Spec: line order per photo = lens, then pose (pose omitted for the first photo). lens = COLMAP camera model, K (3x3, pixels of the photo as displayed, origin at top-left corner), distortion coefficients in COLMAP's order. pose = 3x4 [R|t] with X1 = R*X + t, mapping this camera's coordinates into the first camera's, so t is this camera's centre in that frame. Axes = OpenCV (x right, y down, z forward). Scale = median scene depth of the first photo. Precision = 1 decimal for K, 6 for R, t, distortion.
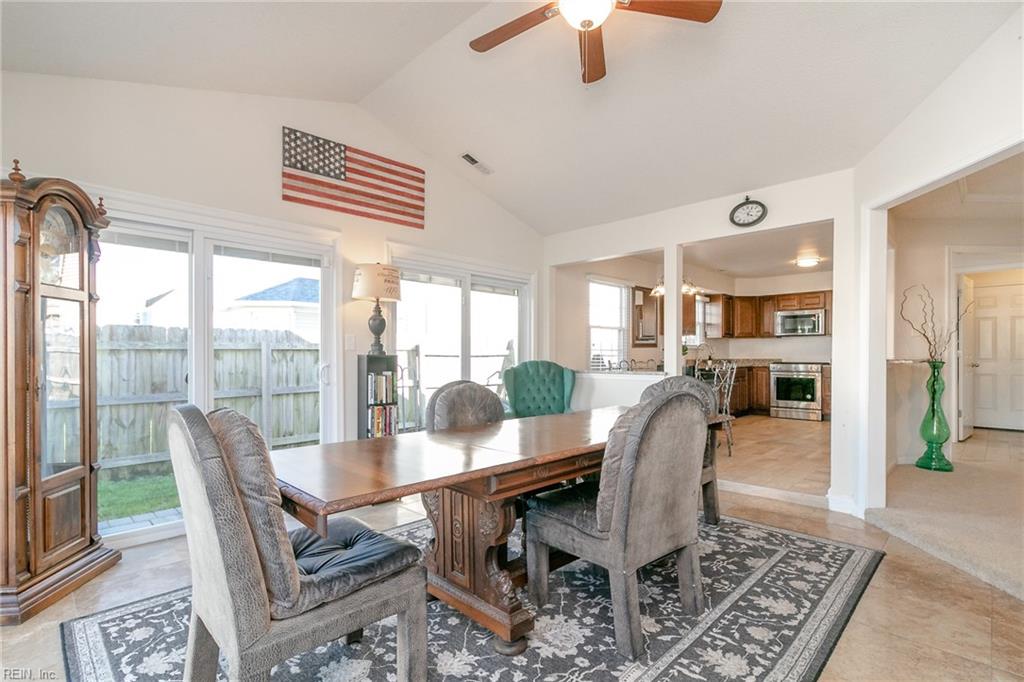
lens RADIAL K [[485.9, 0, 519.2], [0, 485.9, 347.6], [0, 0, 1]] dist [0.003653, 0.000548]
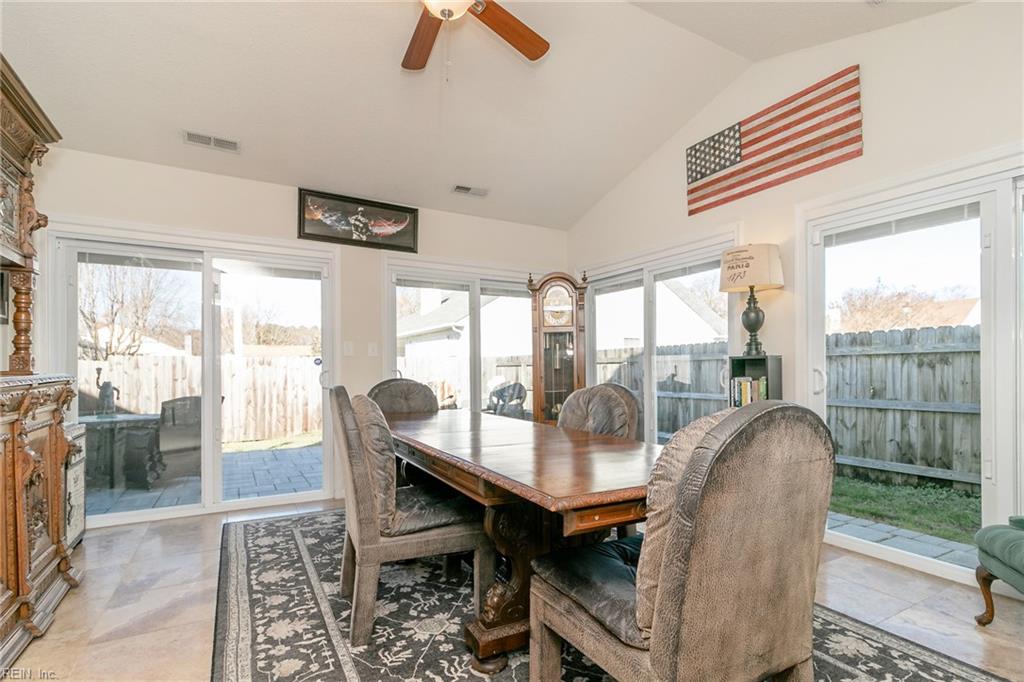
lens RADIAL K [[491.9, 0, 501.3], [0, 491.9, 362.9], [0, 0, 1]] dist [0.000082, 0.000213]
pose [[-0.296912, -0.008895, -0.954864, 0.653126], [0.019270, 0.999697, -0.015305, 0.032210], [0.954711, -0.022945, -0.296650, 0.871868]]
